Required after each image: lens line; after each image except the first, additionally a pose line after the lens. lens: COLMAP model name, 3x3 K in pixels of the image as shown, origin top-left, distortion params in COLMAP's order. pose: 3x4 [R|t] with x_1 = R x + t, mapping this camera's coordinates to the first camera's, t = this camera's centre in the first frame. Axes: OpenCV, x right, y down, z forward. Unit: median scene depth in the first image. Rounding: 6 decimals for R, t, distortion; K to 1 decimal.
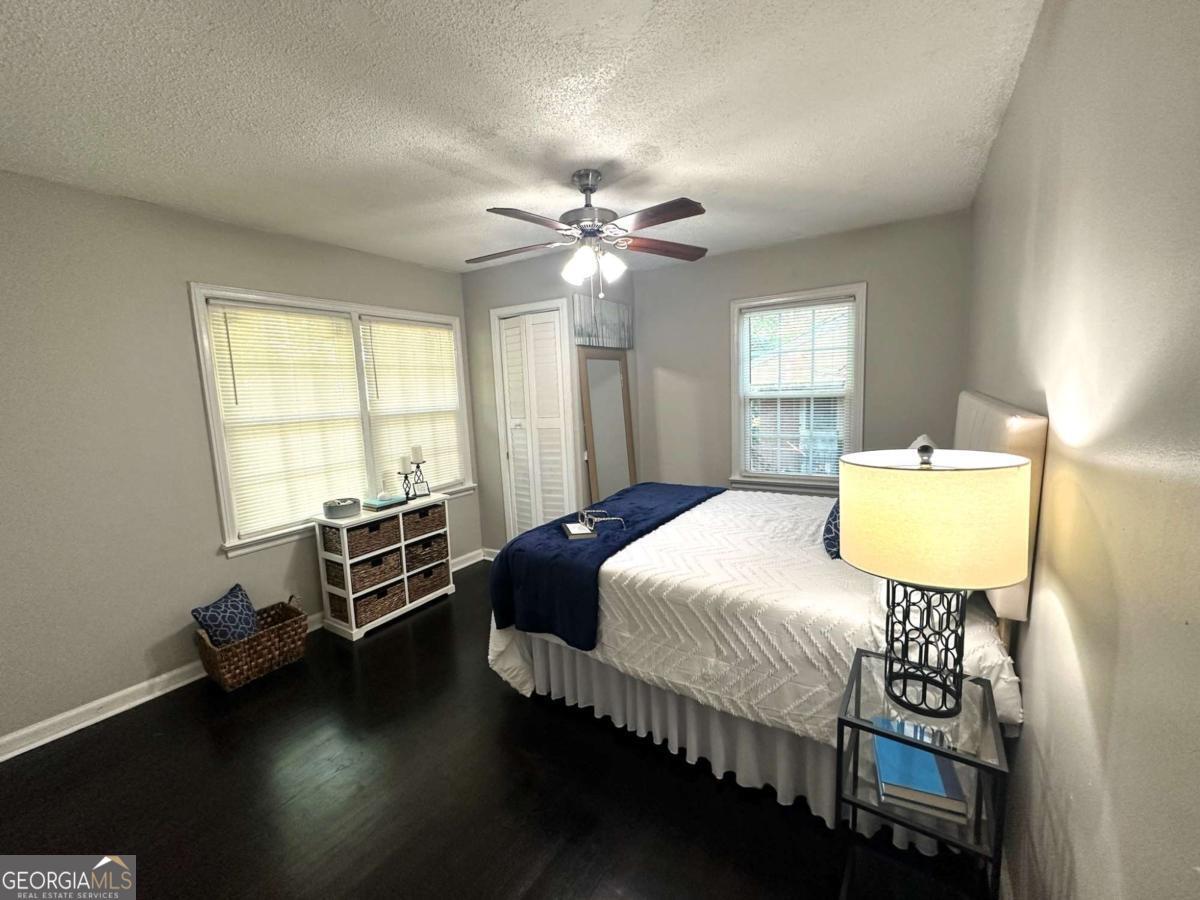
lens RADIAL K [[477.7, 0, 600.0], [0, 477.7, 450.0], [0, 0, 1]] dist [-0.000817, -0.000151]
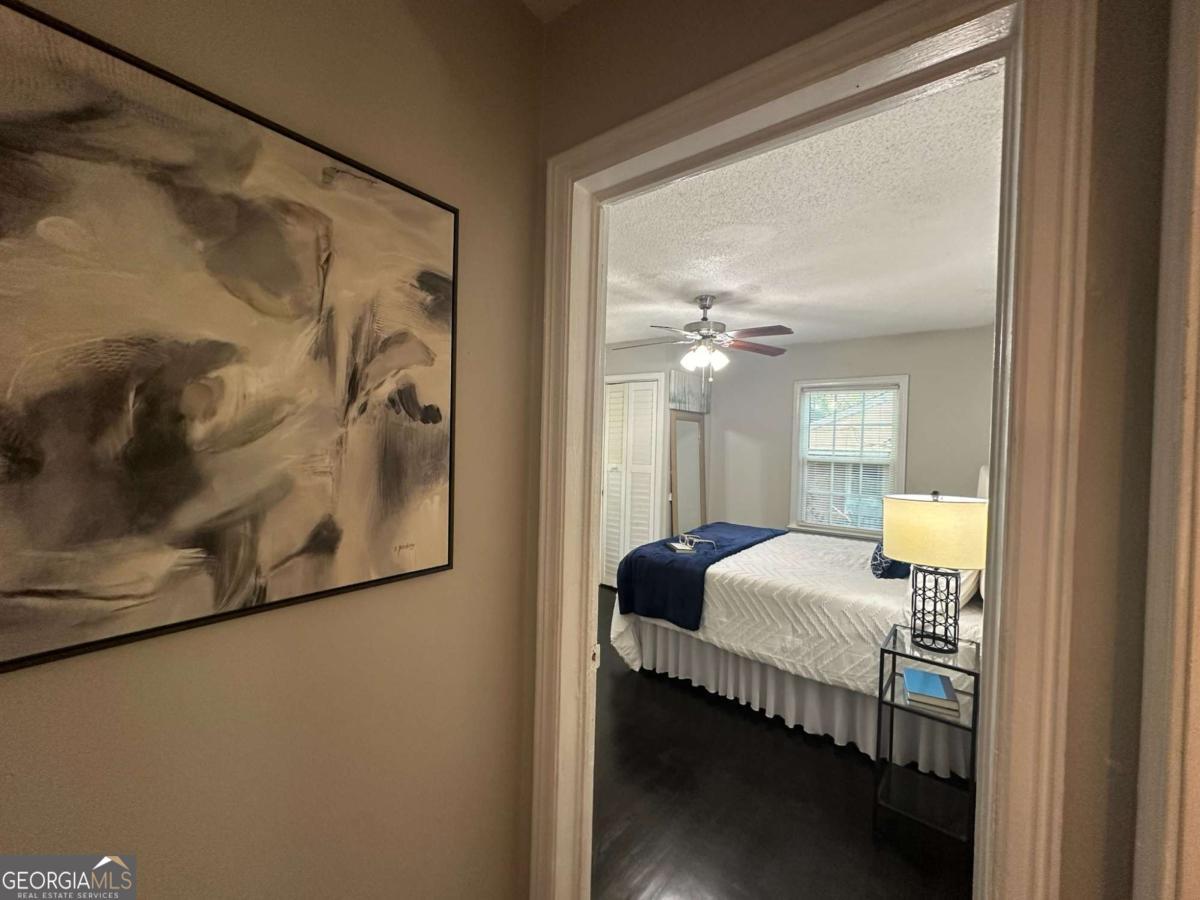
lens RADIAL K [[477.7, 0, 600.0], [0, 477.7, 450.0], [0, 0, 1]] dist [-0.000817, -0.000151]
pose [[0.994568, 0.069363, -0.077610, -0.213546], [-0.077485, 0.991229, -0.107060, 0.065272], [0.069503, 0.112492, 0.991219, -0.432390]]
